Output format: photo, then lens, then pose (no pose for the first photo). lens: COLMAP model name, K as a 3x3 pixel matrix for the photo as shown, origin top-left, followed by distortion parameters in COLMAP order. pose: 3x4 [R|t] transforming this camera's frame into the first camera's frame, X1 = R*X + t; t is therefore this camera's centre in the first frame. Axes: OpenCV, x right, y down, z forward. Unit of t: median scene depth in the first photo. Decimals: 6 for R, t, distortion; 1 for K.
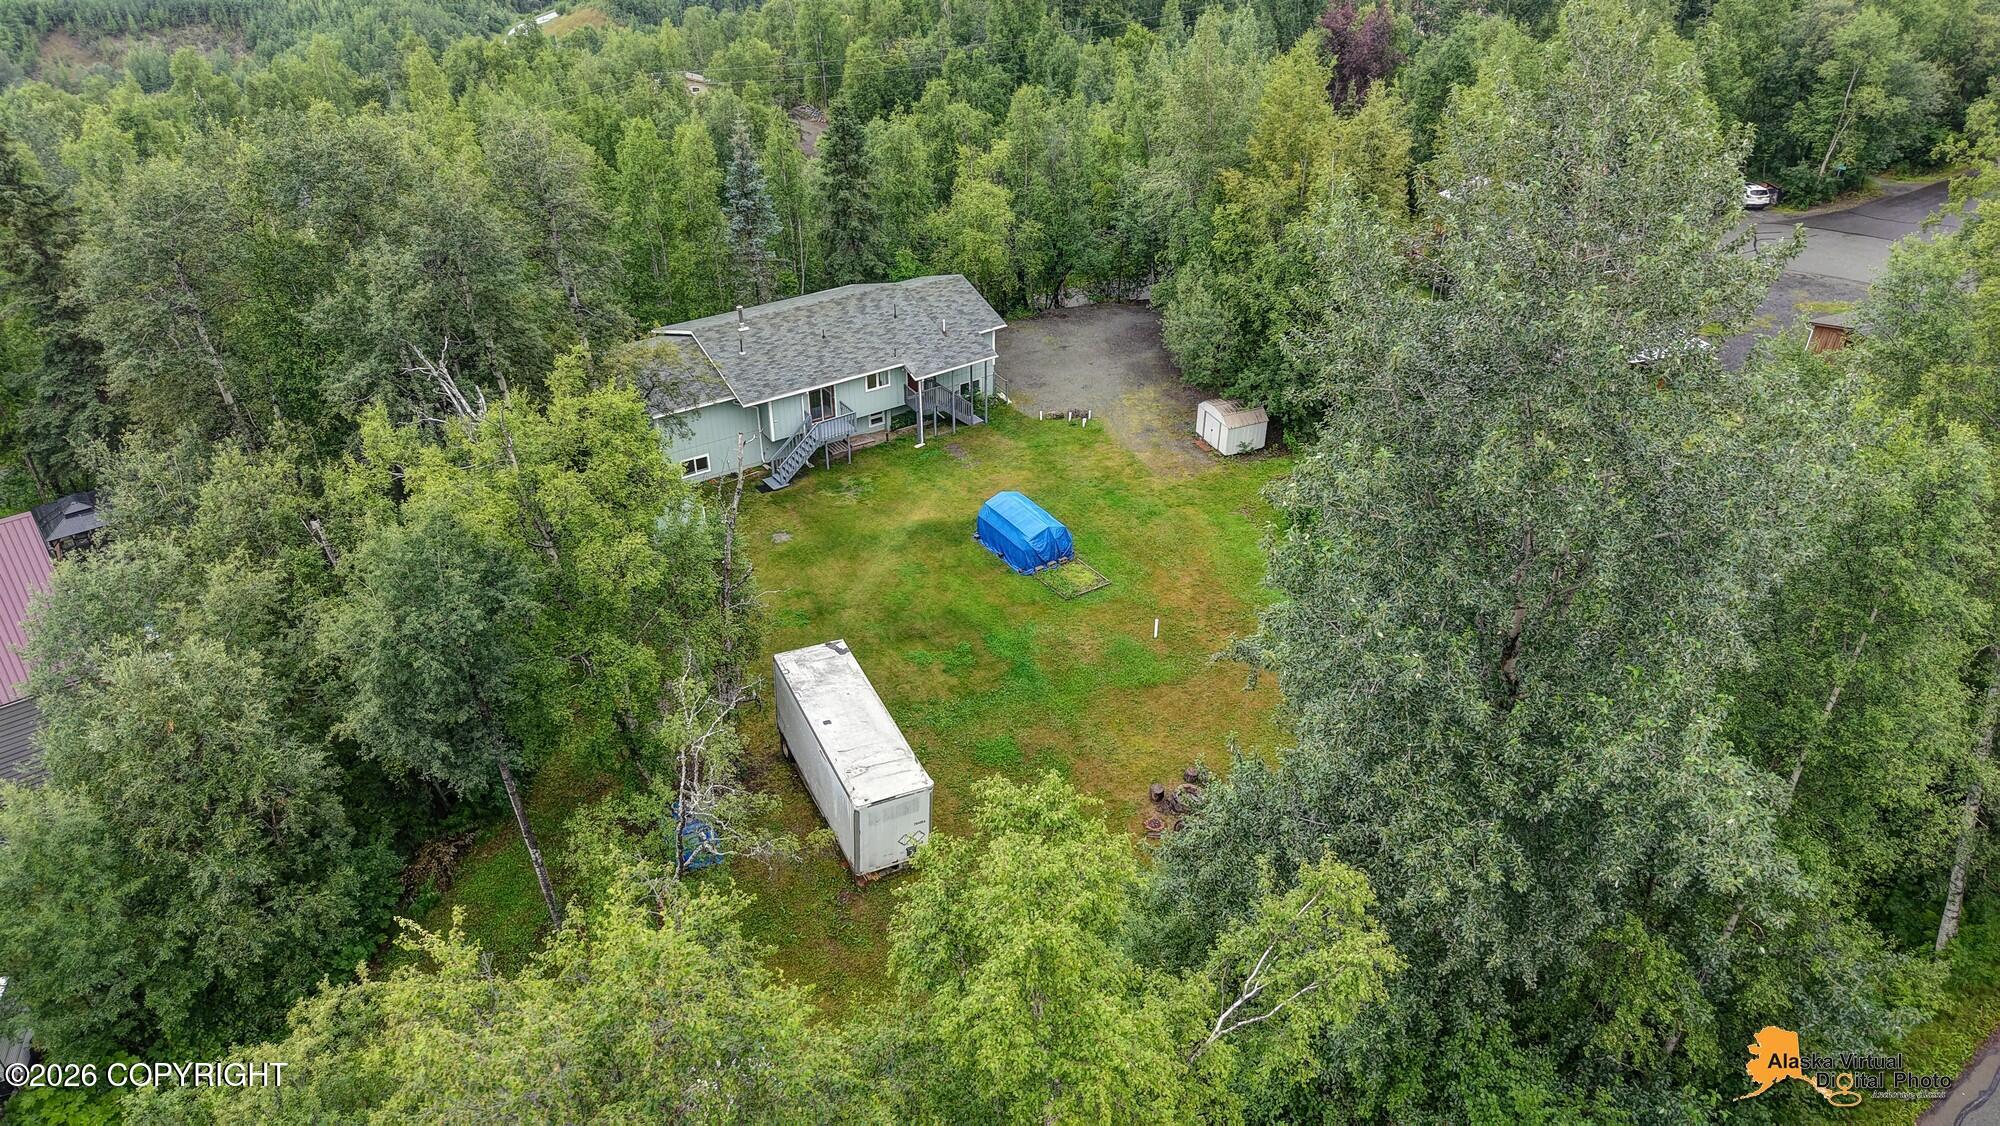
lens RADIAL K [[1276.0, 0, 1000.0], [0, 1276.0, 563.0], [0, 0, 1]] dist [0.001169, -0.000362]
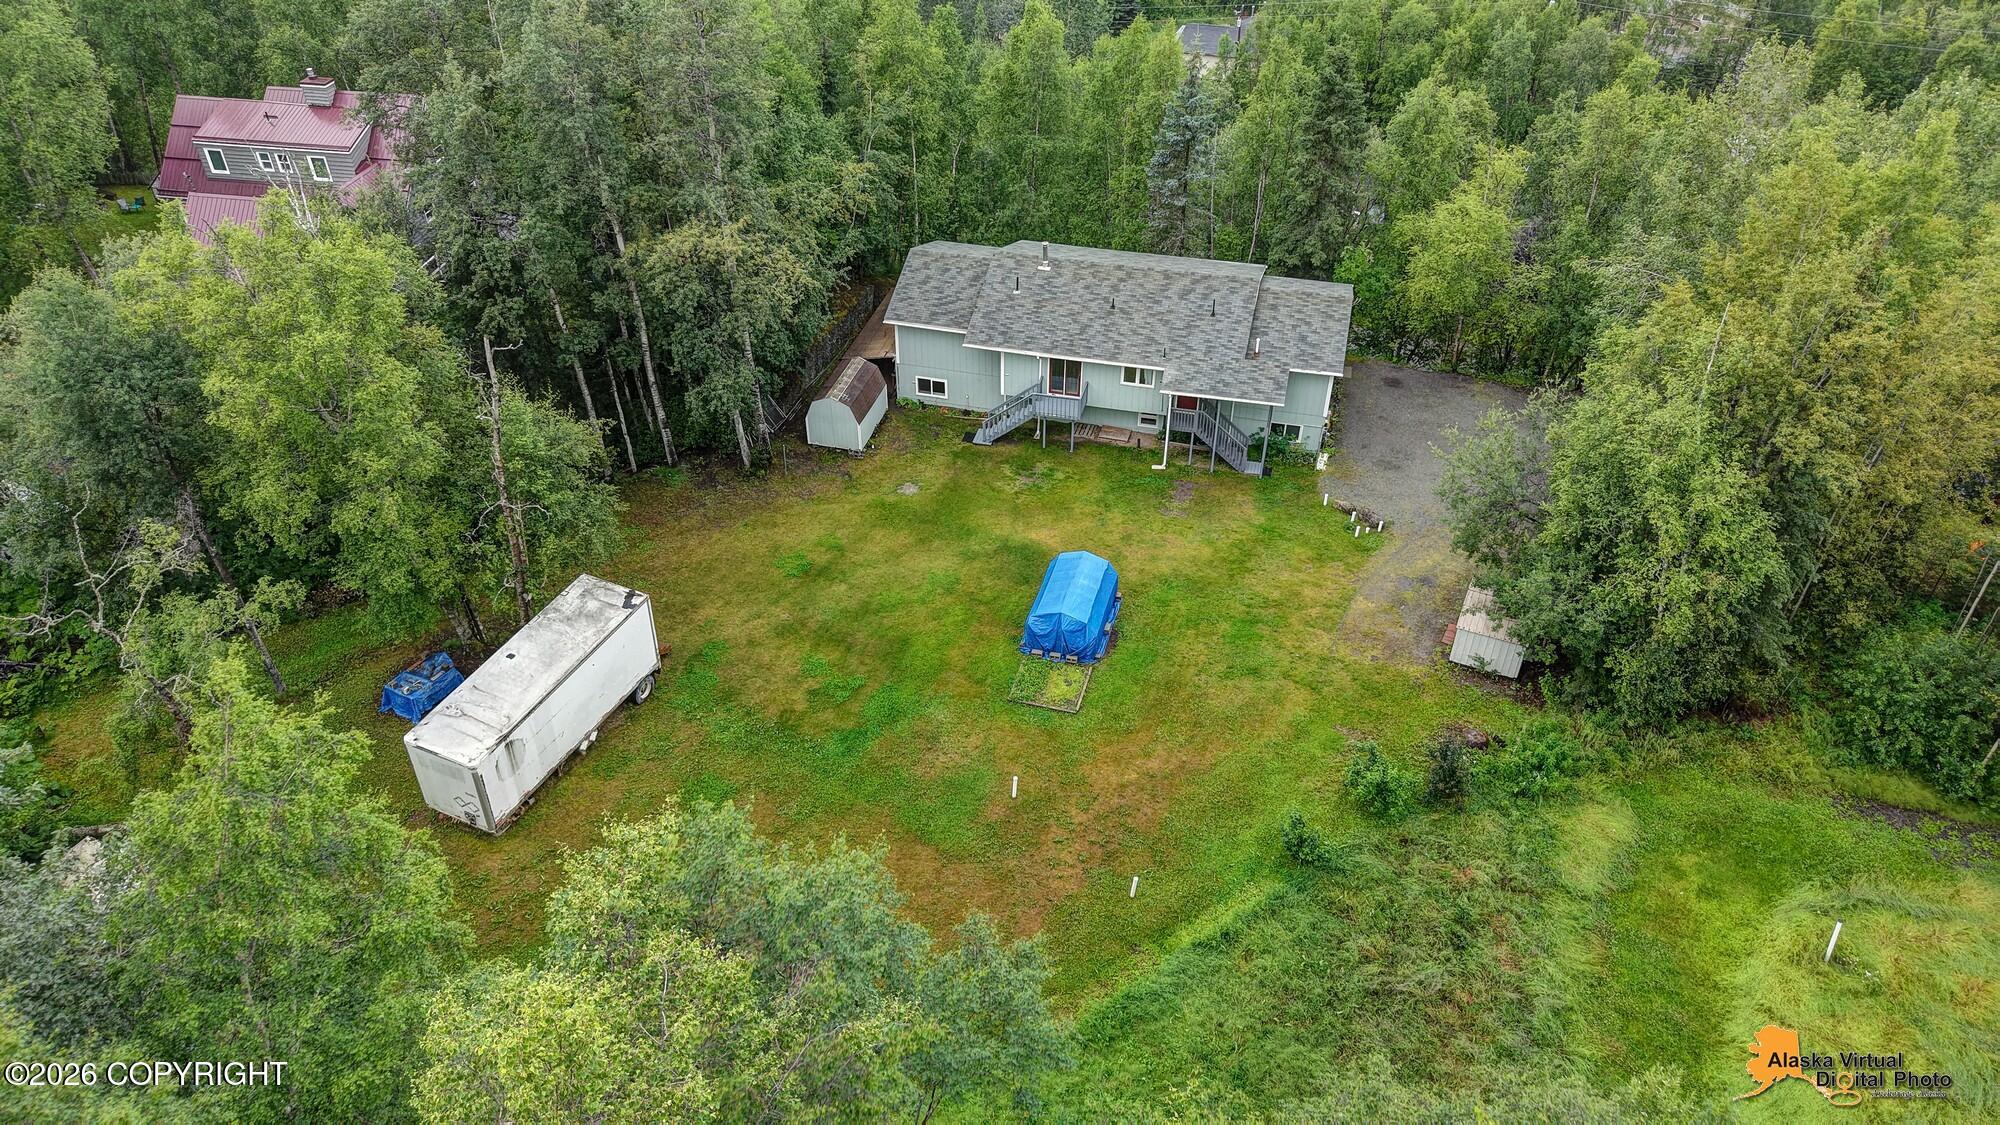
lens RADIAL K [[1276.0, 0, 1000.0], [0, 1276.0, 562.5], [0, 0, 1]] dist [0.001169, -0.000362]
pose [[0.655594, 0.455358, -0.602367, 0.416289], [-0.403039, 0.885599, 0.230813, -0.195743], [0.638558, 0.091457, 0.764120, 0.314709]]
